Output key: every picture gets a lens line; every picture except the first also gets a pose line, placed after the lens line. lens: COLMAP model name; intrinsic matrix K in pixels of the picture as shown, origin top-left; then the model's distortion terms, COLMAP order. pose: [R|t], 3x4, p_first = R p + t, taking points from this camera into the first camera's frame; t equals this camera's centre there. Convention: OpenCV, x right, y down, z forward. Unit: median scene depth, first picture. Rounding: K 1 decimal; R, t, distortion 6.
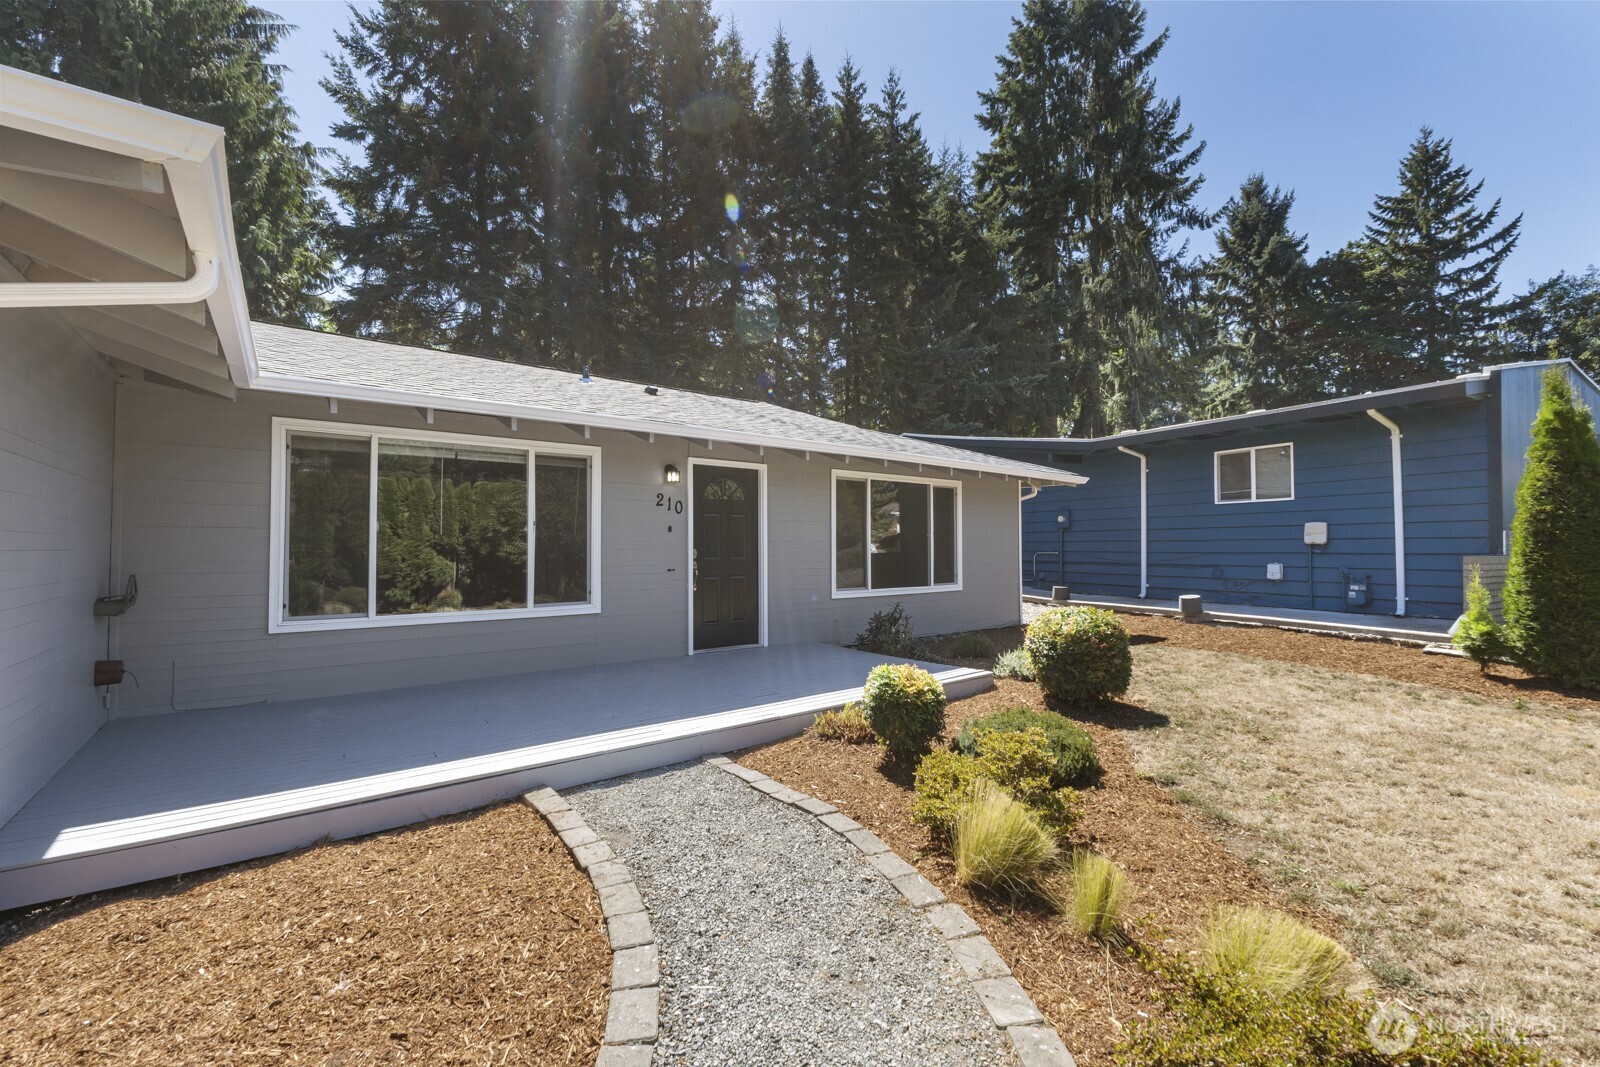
lens RADIAL K [[658.3, 0, 810.8], [0, 658.3, 530.5], [0, 0, 1]] dist [-0.002522, -0.000240]
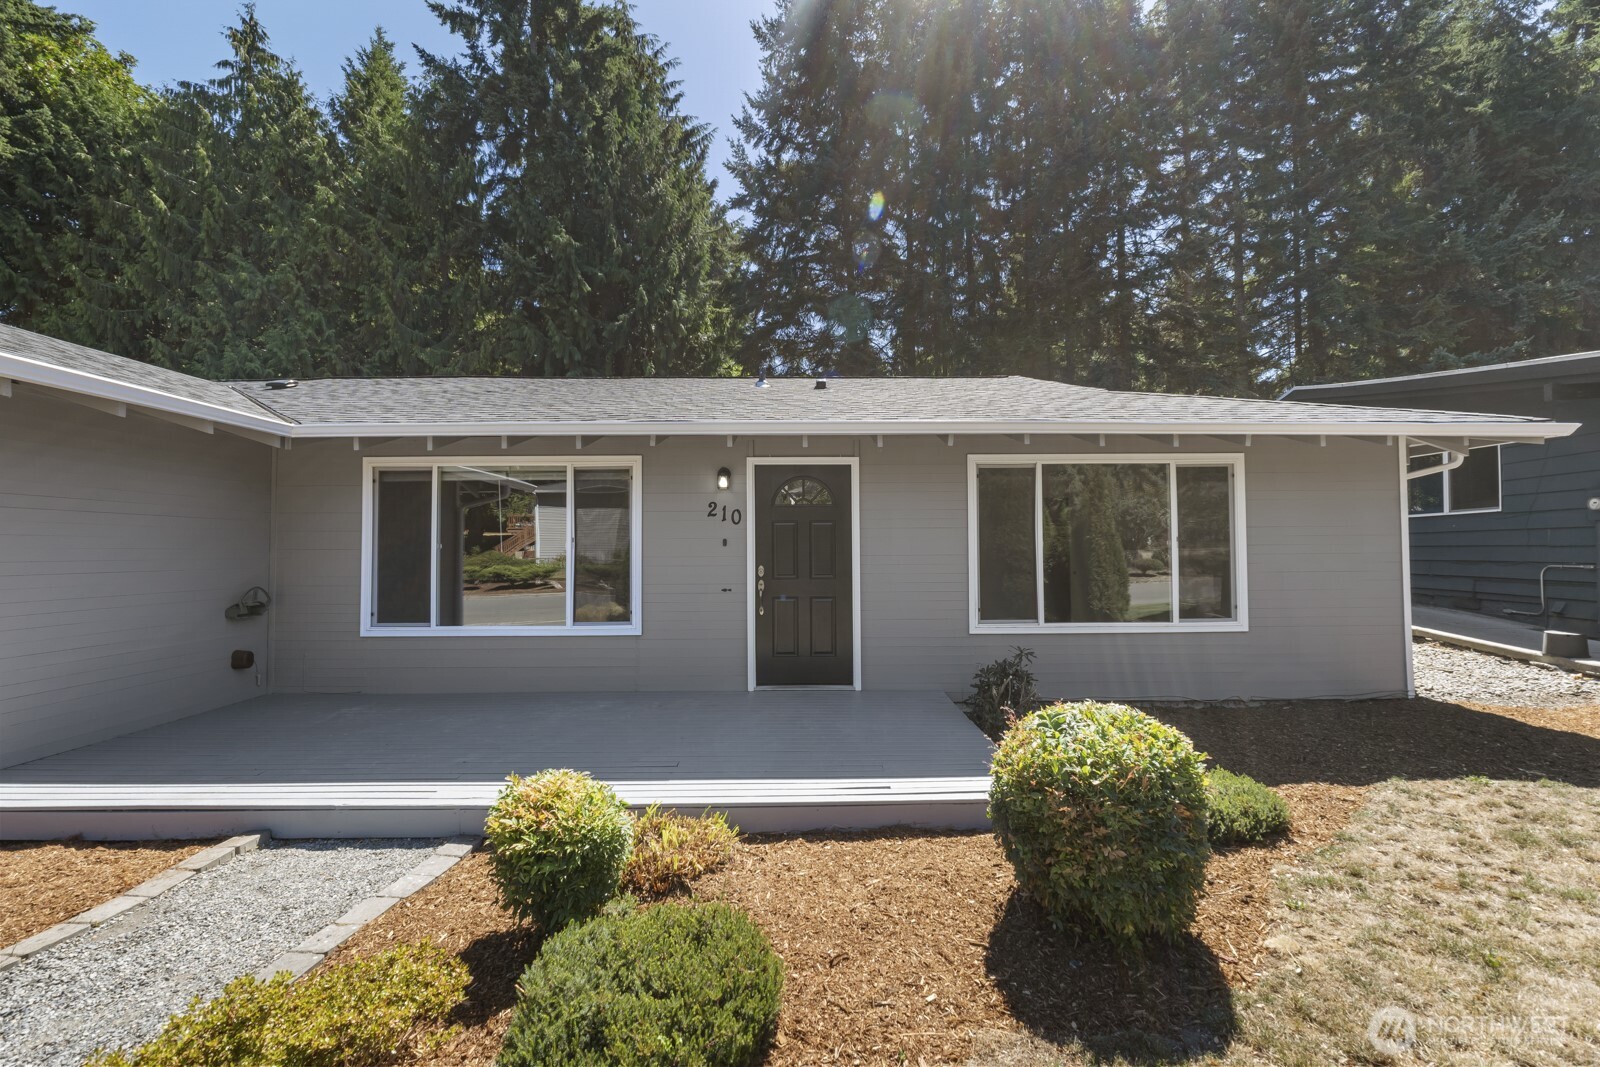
lens RADIAL K [[672.6, 0, 804.0], [0, 672.6, 534.0], [0, 0, 1]] dist [-0.009332, -0.000050]
pose [[0.793415, -0.016833, -0.608449, 0.074629], [0.019610, 0.999806, -0.002089, -0.001769], [0.608366, -0.010274, 0.793590, 0.067642]]
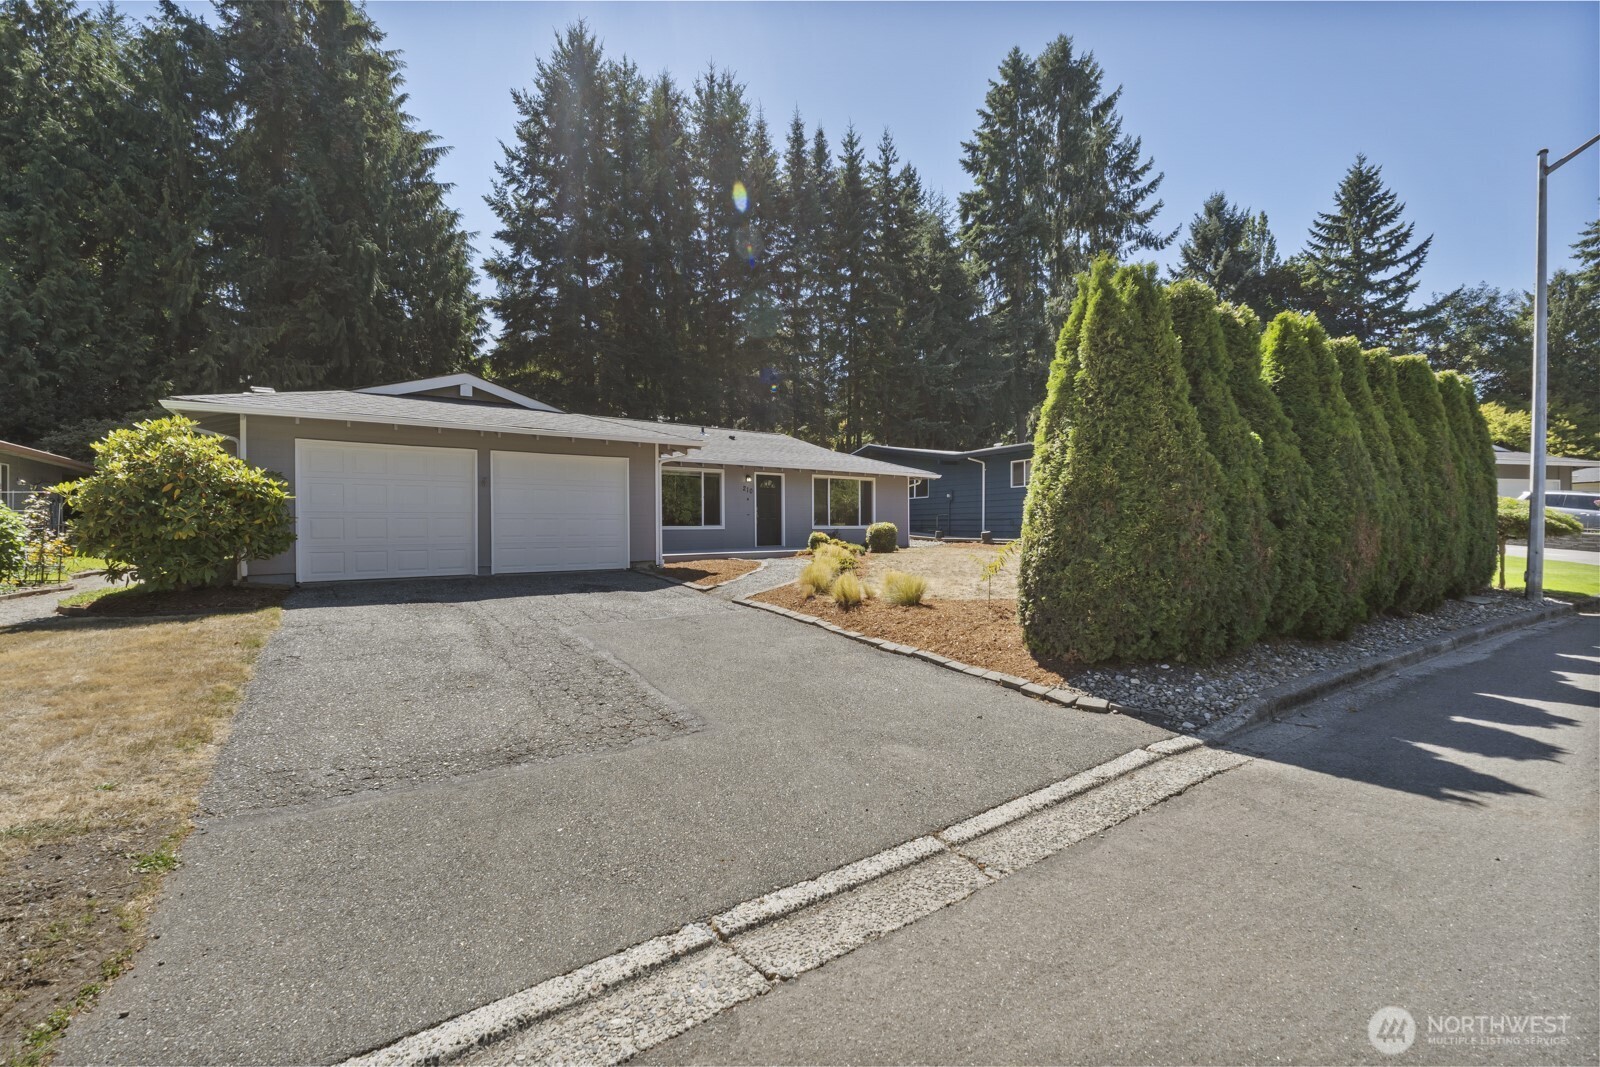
lens RADIAL K [[665.4, 0, 806.3], [0, 665.4, 528.9], [0, 0, 1]] dist [-0.008188, -0.000488]
pose [[0.999208, -0.000612, -0.039783, 0.023823], [0.001756, 0.999585, 0.028736, 0.007576], [0.039749, -0.028783, 0.998795, -0.311706]]
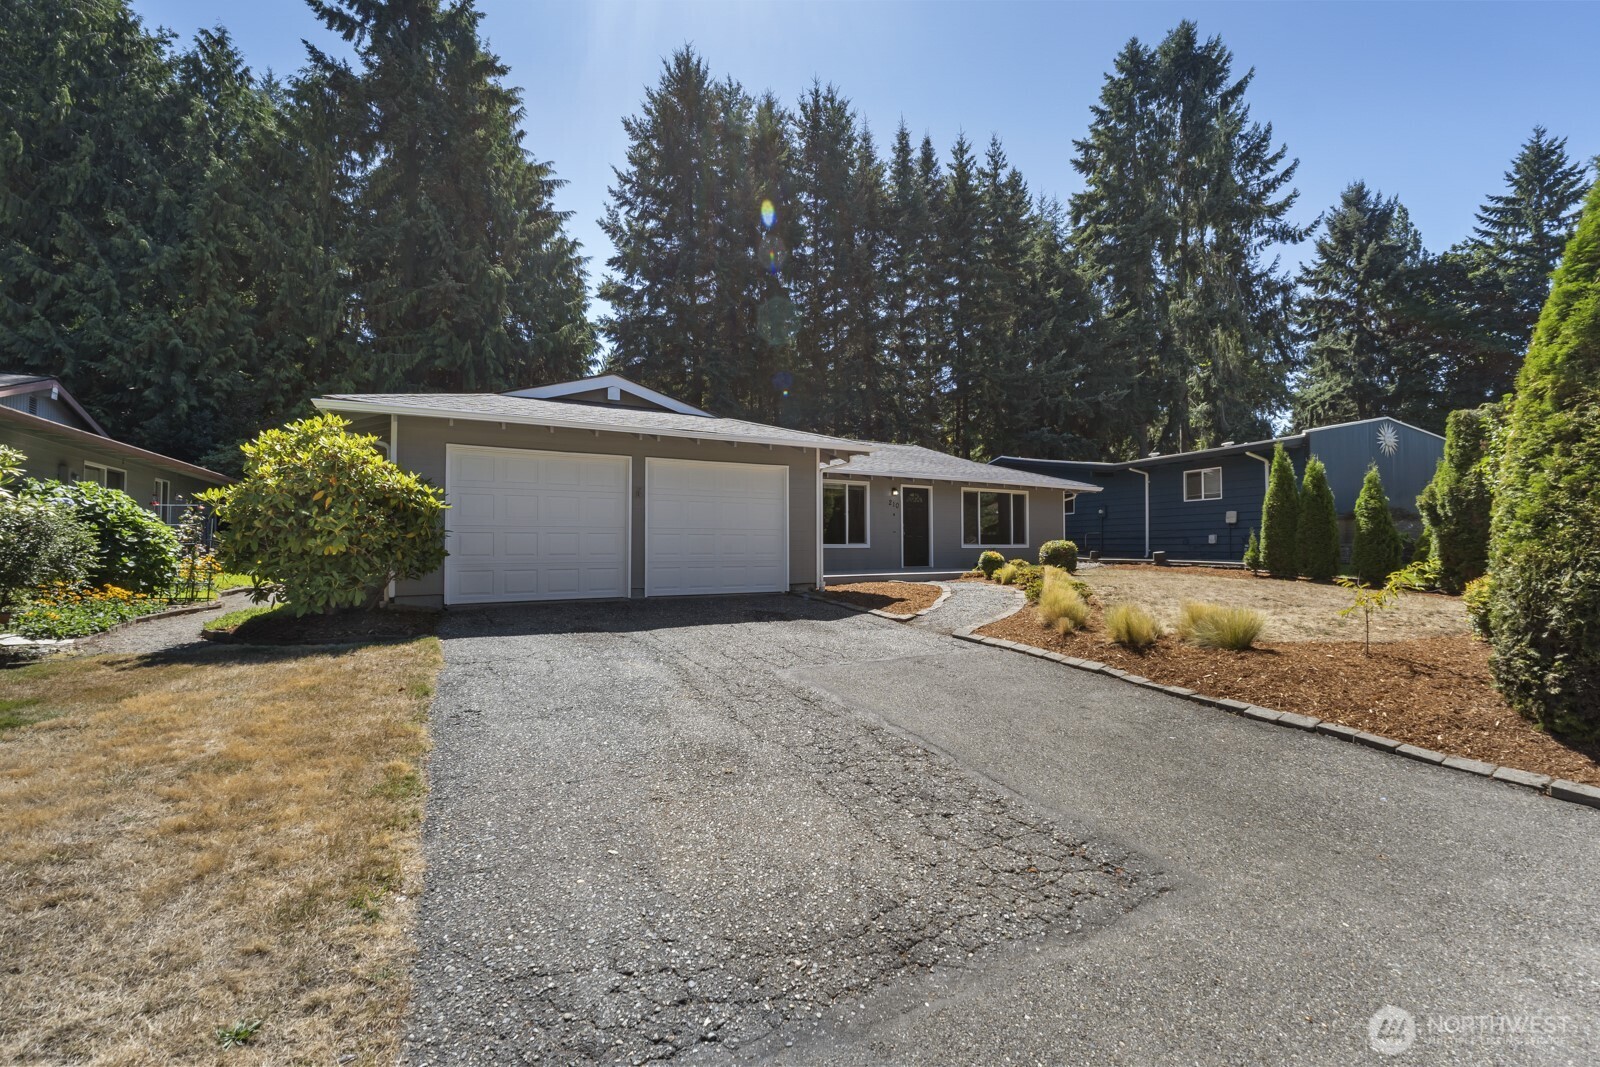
lens RADIAL K [[665.4, 0, 806.3], [0, 665.4, 528.9], [0, 0, 1]] dist [-0.008188, -0.000488]
pose [[0.987174, -0.002244, -0.159631, -0.026650], [0.001946, 0.999996, -0.002021, 0.010055], [0.159635, 0.001684, 0.987175, -0.267704]]
